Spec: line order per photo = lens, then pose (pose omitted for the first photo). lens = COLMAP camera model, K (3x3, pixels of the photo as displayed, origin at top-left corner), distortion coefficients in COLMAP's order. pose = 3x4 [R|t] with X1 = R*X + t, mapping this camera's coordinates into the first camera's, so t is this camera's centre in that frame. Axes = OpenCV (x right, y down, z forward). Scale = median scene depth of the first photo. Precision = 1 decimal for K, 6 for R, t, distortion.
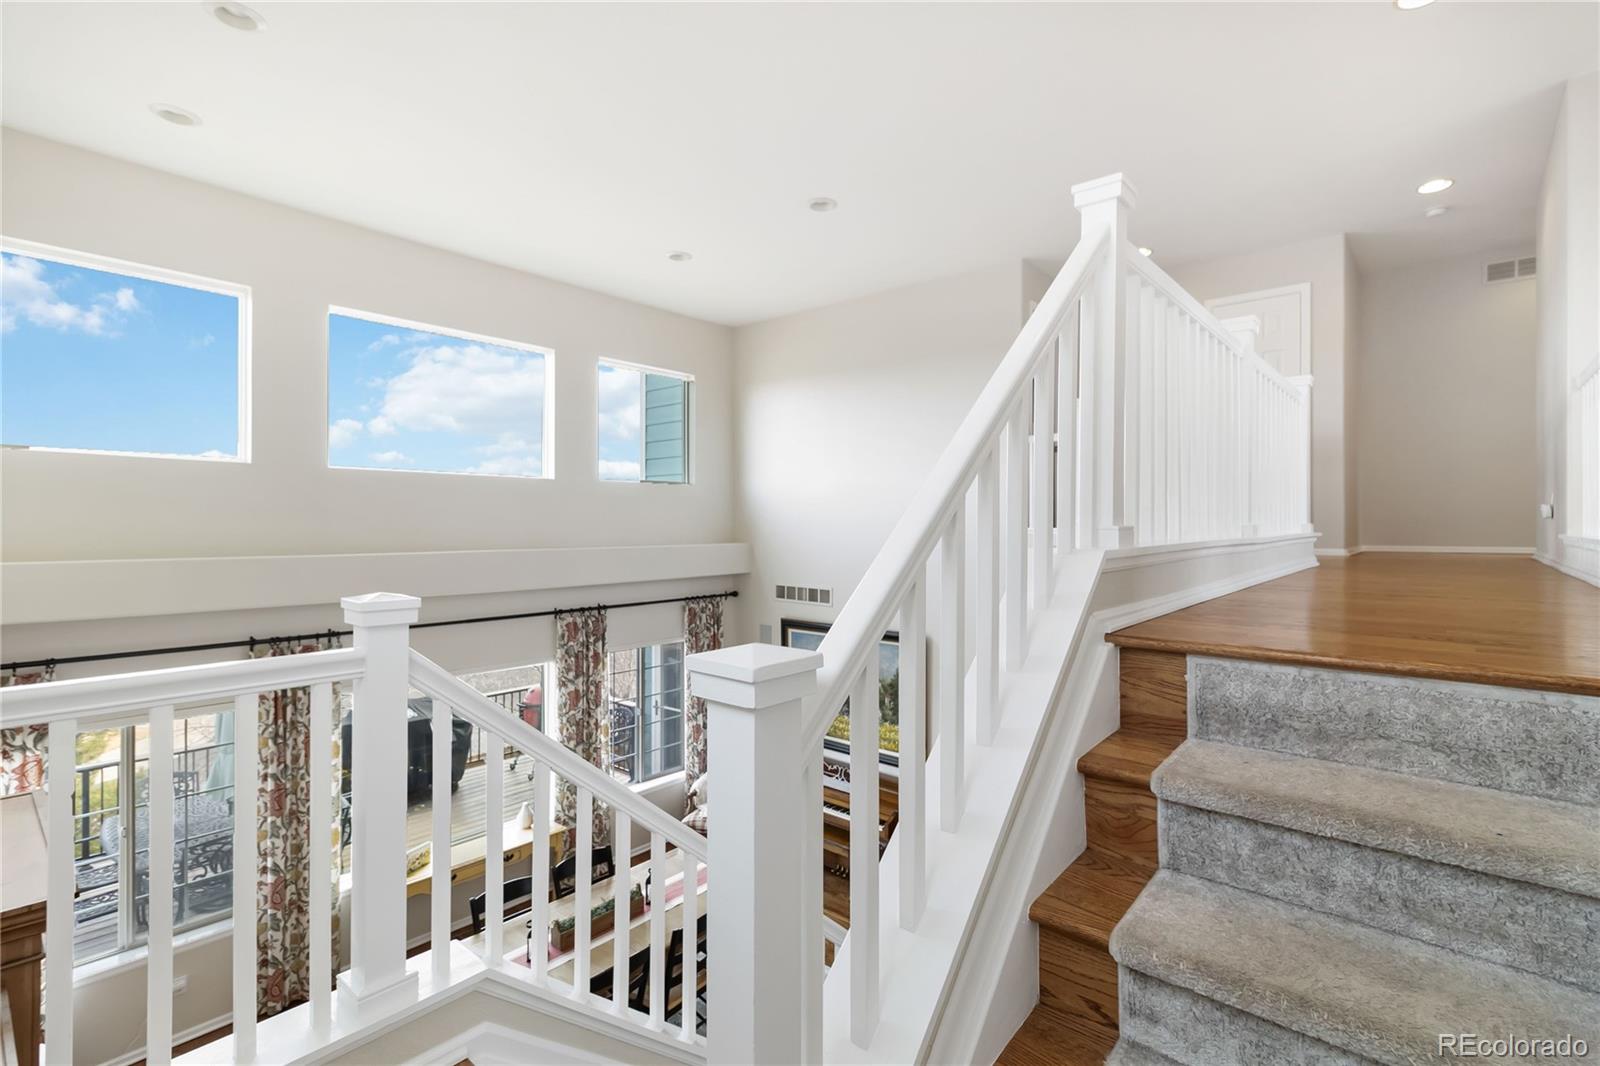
lens RADIAL K [[743.7, 0, 805.2], [0, 743.7, 527.9], [0, 0, 1]] dist [0.003892, 0.000203]
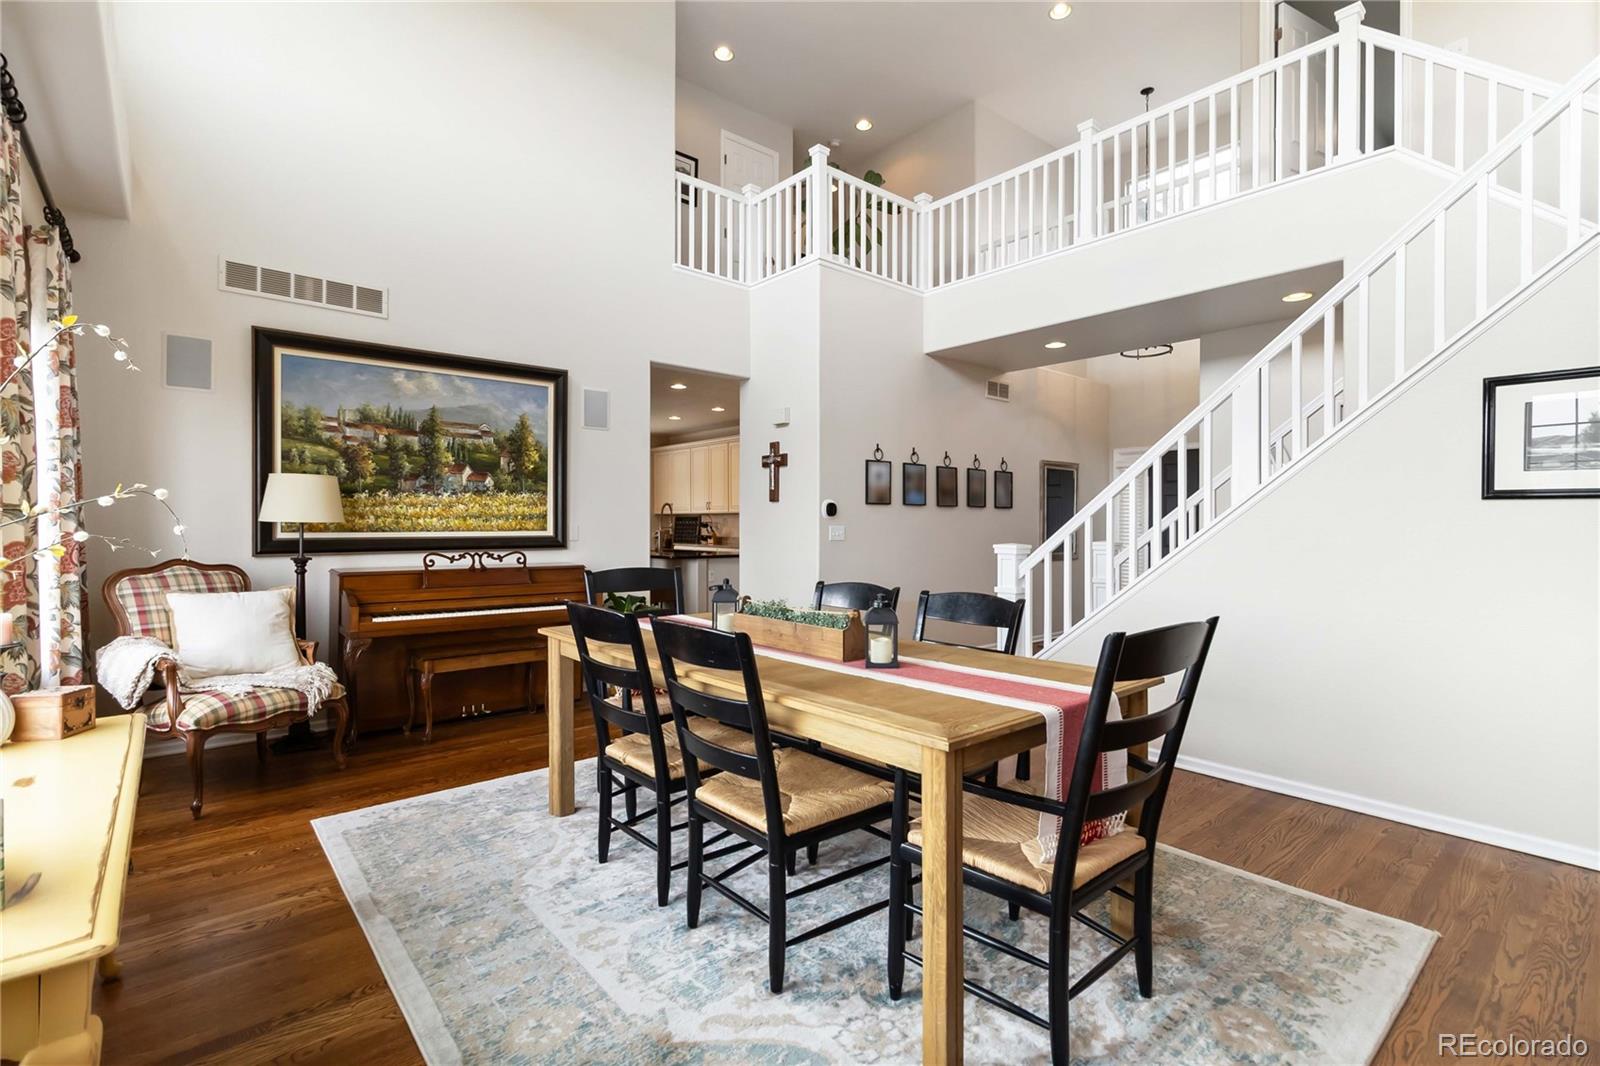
lens RADIAL K [[743.7, 0, 803.0], [0, 743.7, 531.7], [0, 0, 1]] dist [0.003892, 0.000203]
pose [[0.159261, -0.004753, 0.987225, -0.545887], [-0.002131, 0.999984, 0.005158, 0.294037], [-0.987234, -0.002925, 0.159248, 0.601957]]
